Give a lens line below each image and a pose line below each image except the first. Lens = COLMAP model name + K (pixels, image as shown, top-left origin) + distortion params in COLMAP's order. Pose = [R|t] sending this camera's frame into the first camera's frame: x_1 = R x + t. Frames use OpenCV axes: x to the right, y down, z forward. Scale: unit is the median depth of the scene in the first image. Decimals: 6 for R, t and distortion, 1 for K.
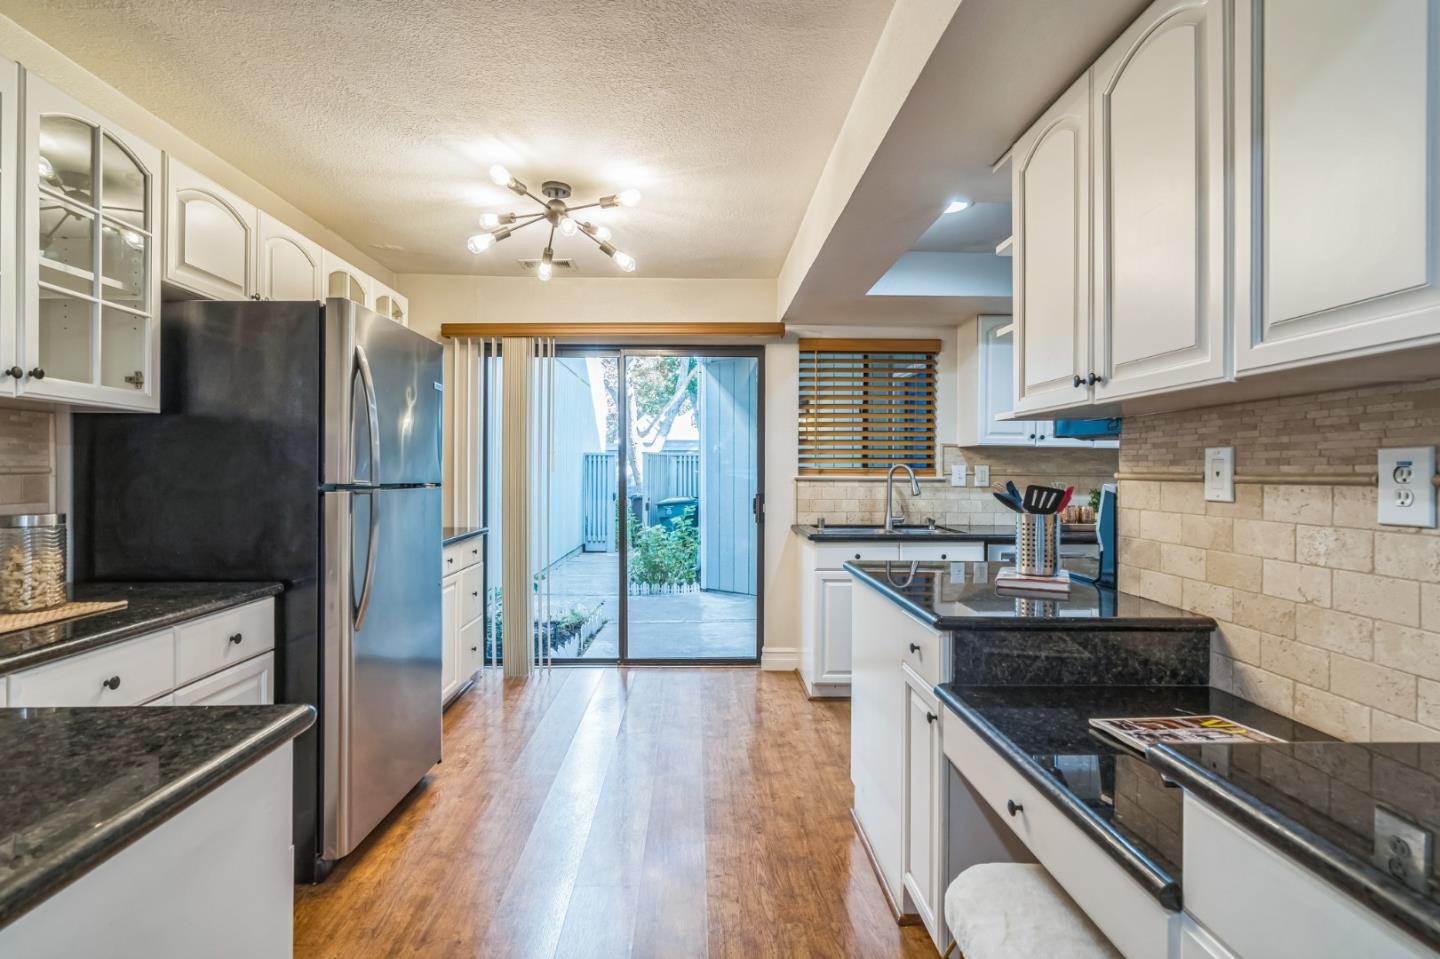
lens RADIAL K [[675.9, 0, 714.8], [0, 675.9, 463.0], [0, 0, 1]] dist [-0.001209, -0.000107]
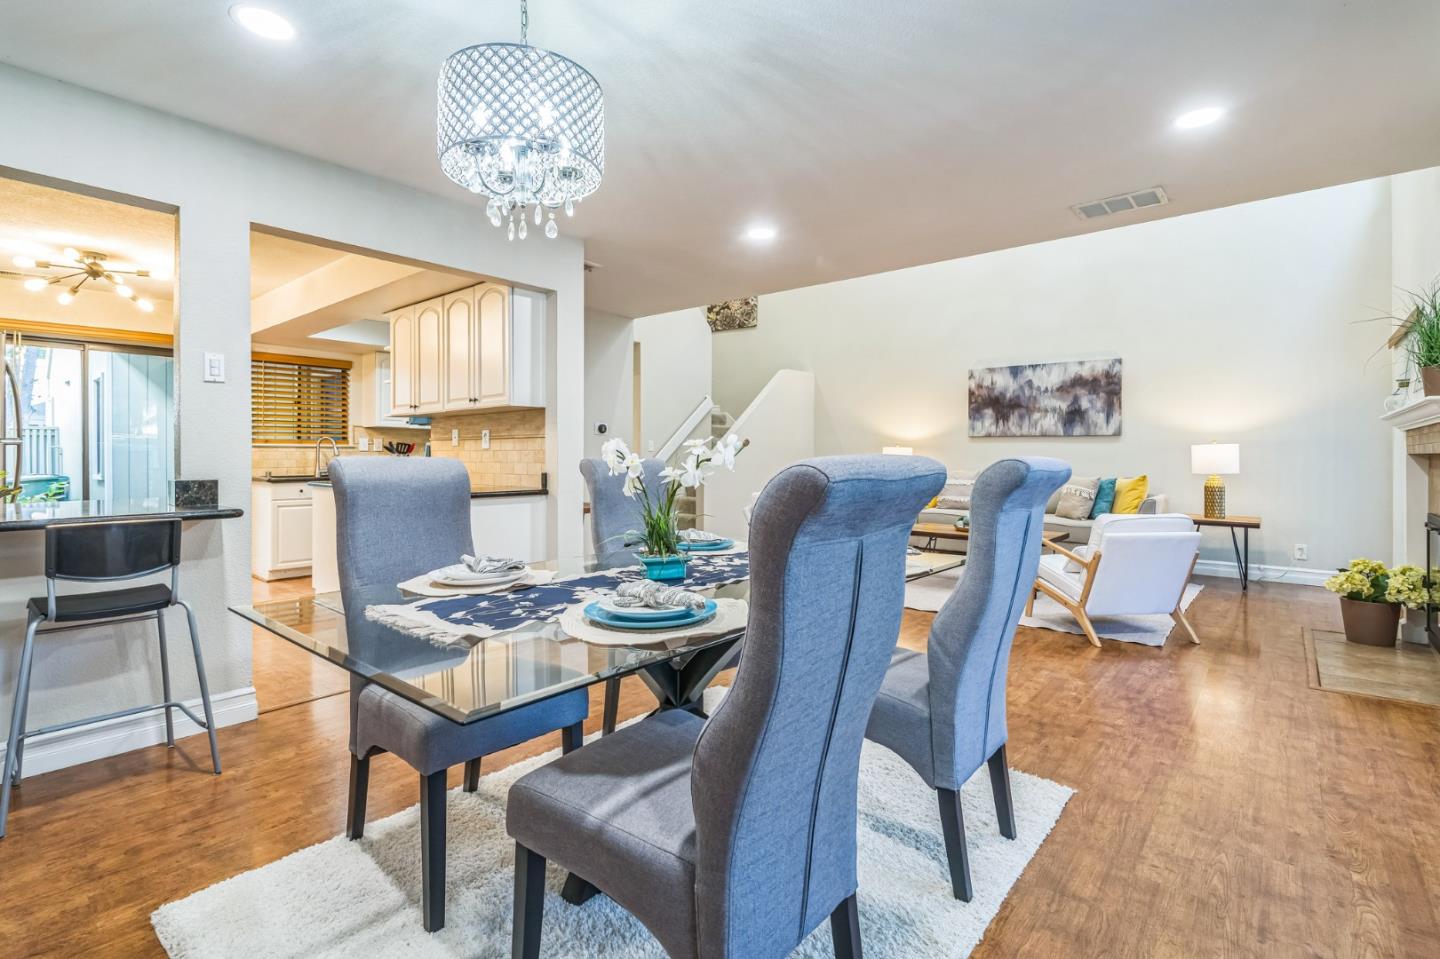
lens RADIAL K [[675.9, 0, 714.8], [0, 675.9, 463.0], [0, 0, 1]] dist [-0.001209, -0.000107]
pose [[0.666875, -0.013244, 0.745052, -0.473077], [-0.006207, 0.999709, 0.023327, 0.031308], [-0.745144, -0.020181, 0.666598, -1.179587]]
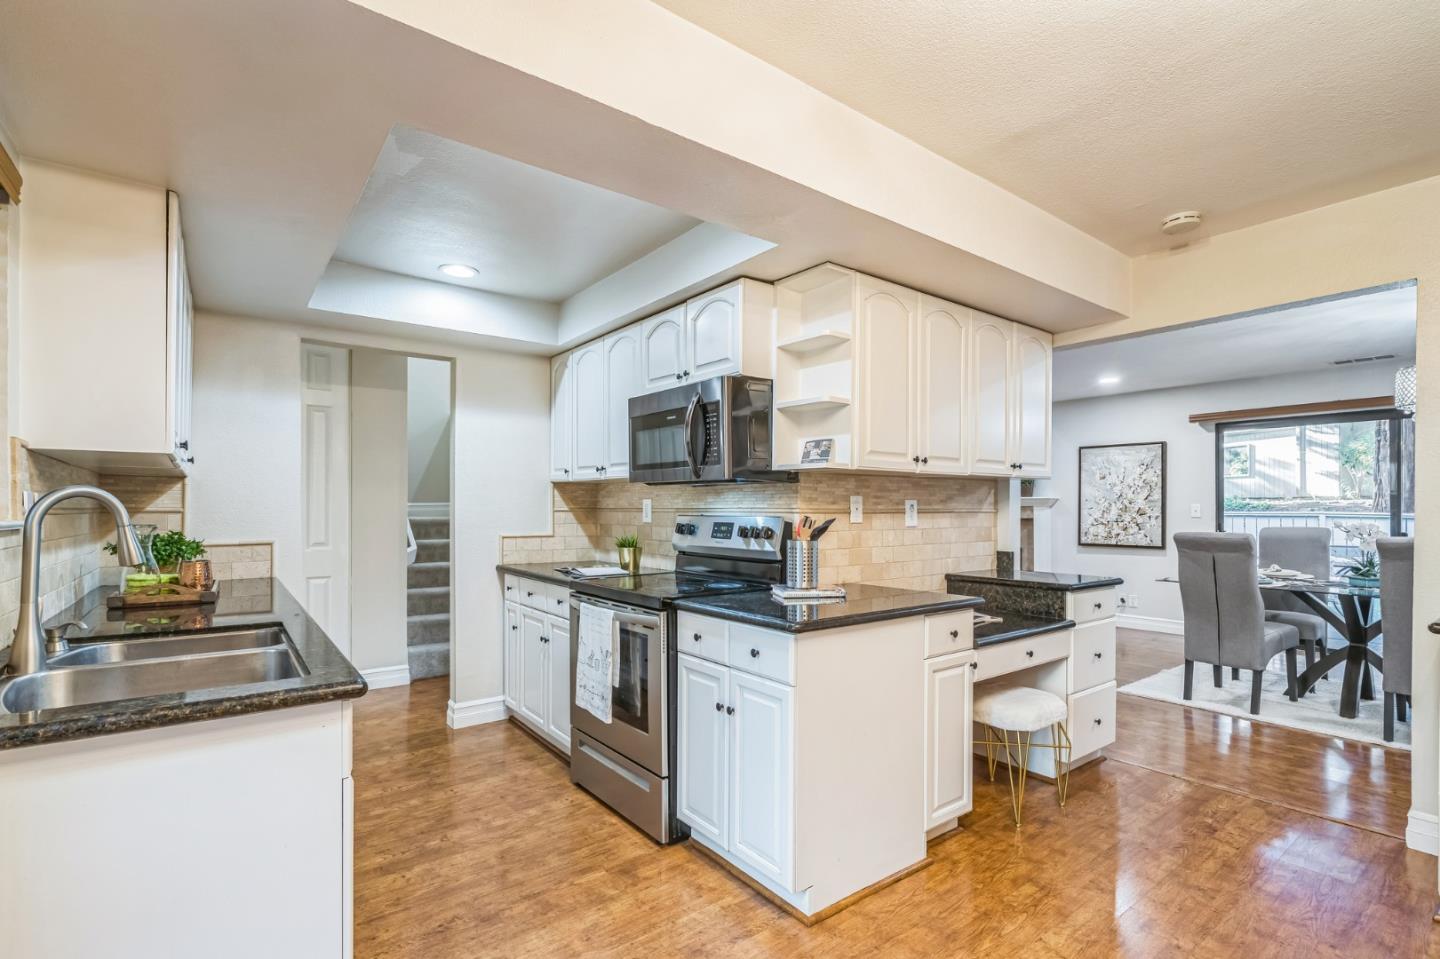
lens RADIAL K [[673.4, 0, 720.4], [0, 673.4, 512.2], [0, 0, 1]] dist [0.000270, 0.000128]
pose [[-0.591792, -0.007055, 0.806060, -0.347302], [-0.010506, 0.999944, 0.001039, 0.015264], [-0.806023, -0.007854, -0.591833, 1.414791]]
